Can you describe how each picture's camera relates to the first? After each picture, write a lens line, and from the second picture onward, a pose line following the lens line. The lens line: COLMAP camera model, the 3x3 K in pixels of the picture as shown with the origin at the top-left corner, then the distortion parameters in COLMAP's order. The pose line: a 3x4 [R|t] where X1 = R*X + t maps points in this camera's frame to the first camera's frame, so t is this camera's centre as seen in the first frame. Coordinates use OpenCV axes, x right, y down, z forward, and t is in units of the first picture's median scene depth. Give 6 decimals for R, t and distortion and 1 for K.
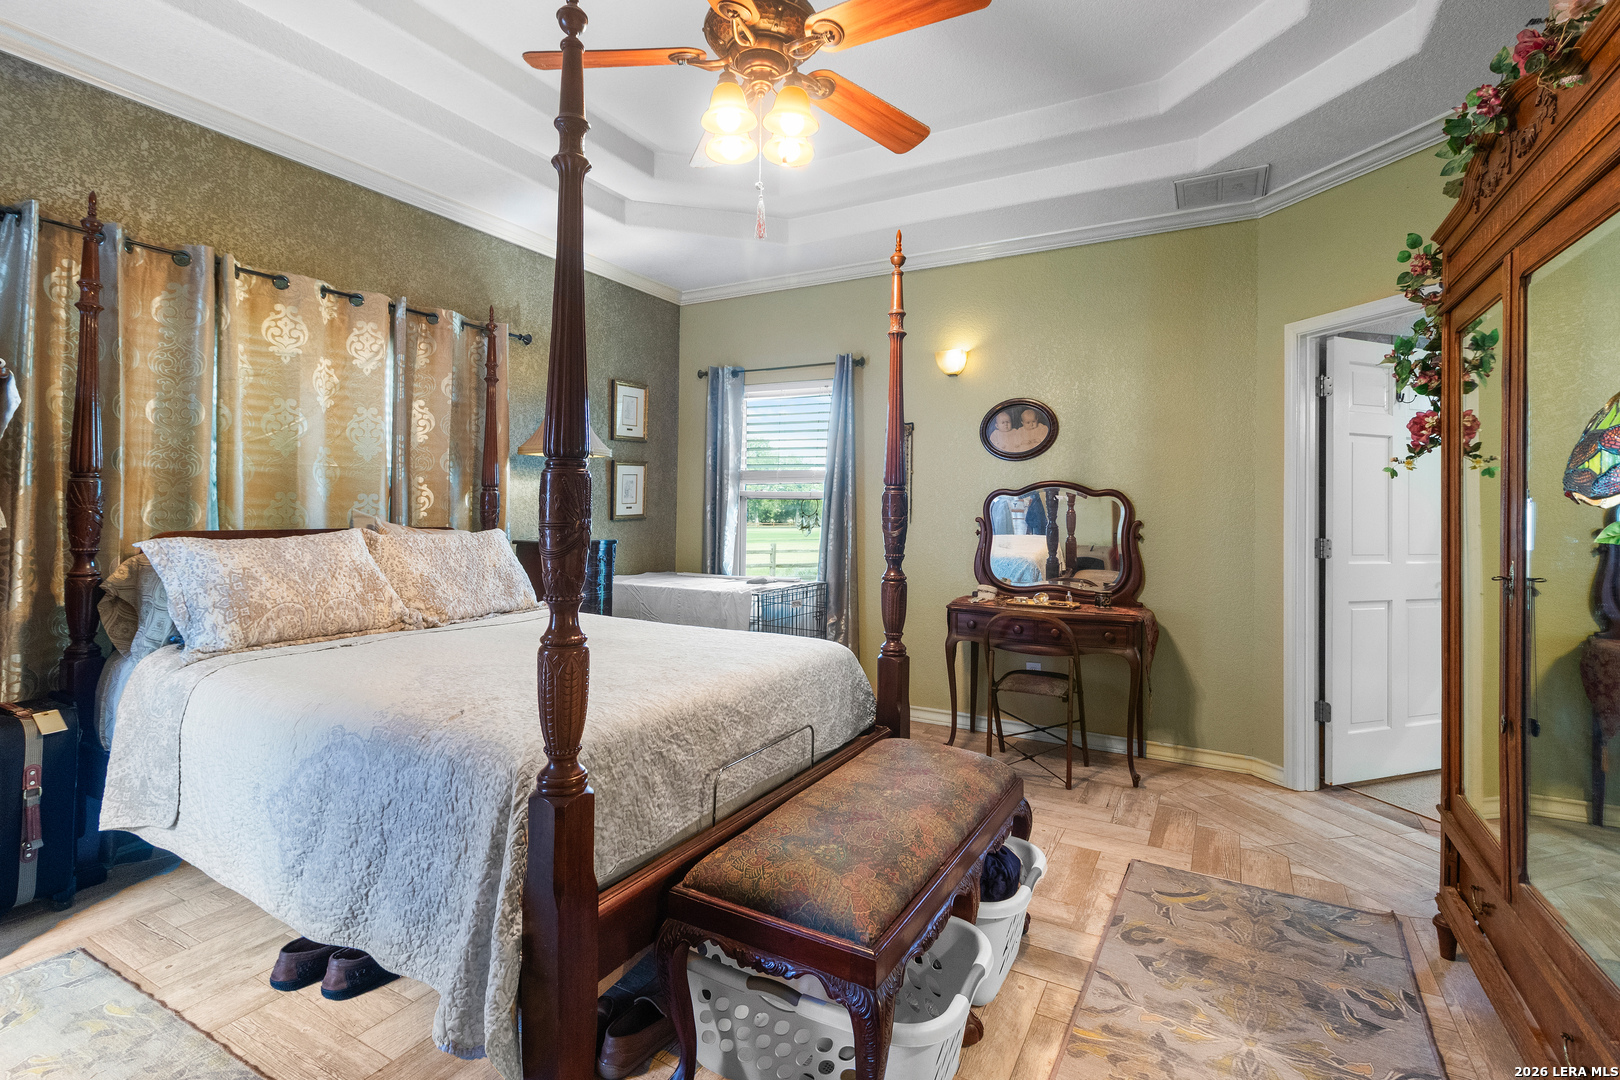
lens RADIAL K [[748.1, 0, 790.7], [0, 748.1, 504.7], [0, 0, 1]] dist [-0.000816, -0.000040]
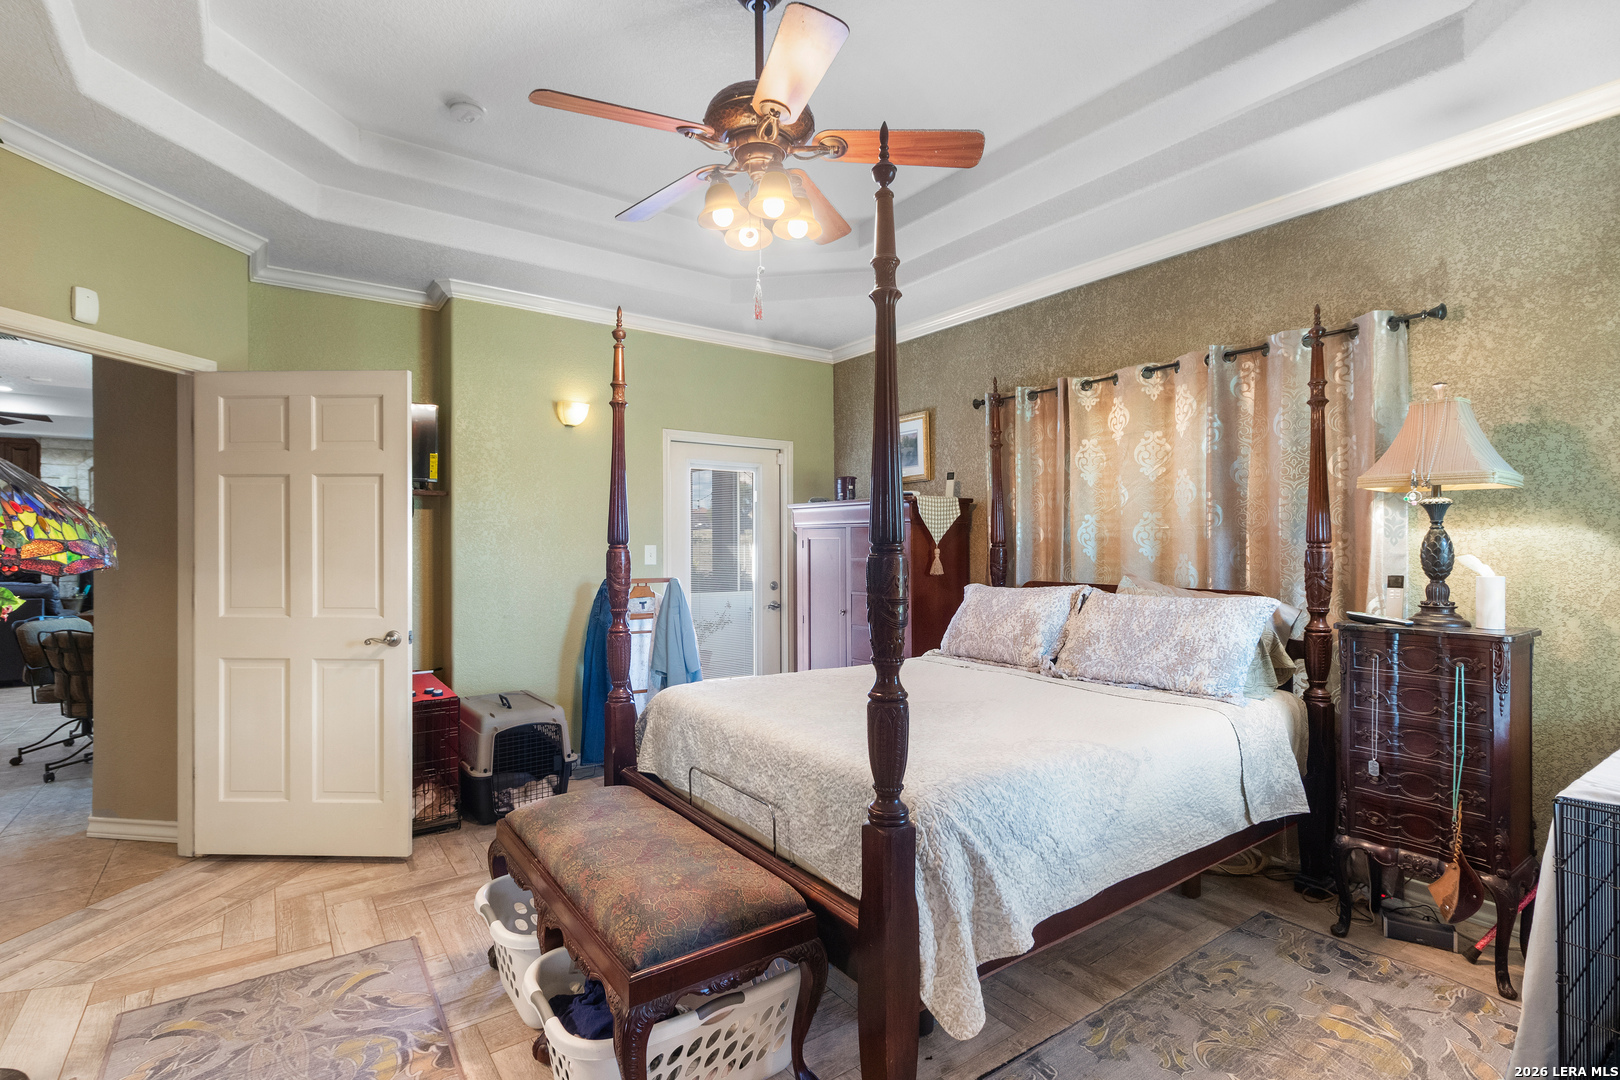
lens RADIAL K [[761.7, 0, 805.1], [0, 761.7, 532.0], [0, 0, 1]] dist [0.006551, 0.000129]
pose [[-0.412740, -0.035750, -0.910147, 0.637131], [-0.013534, 0.999360, -0.033117, -0.004544], [0.910748, -0.001351, -0.412960, 1.058708]]
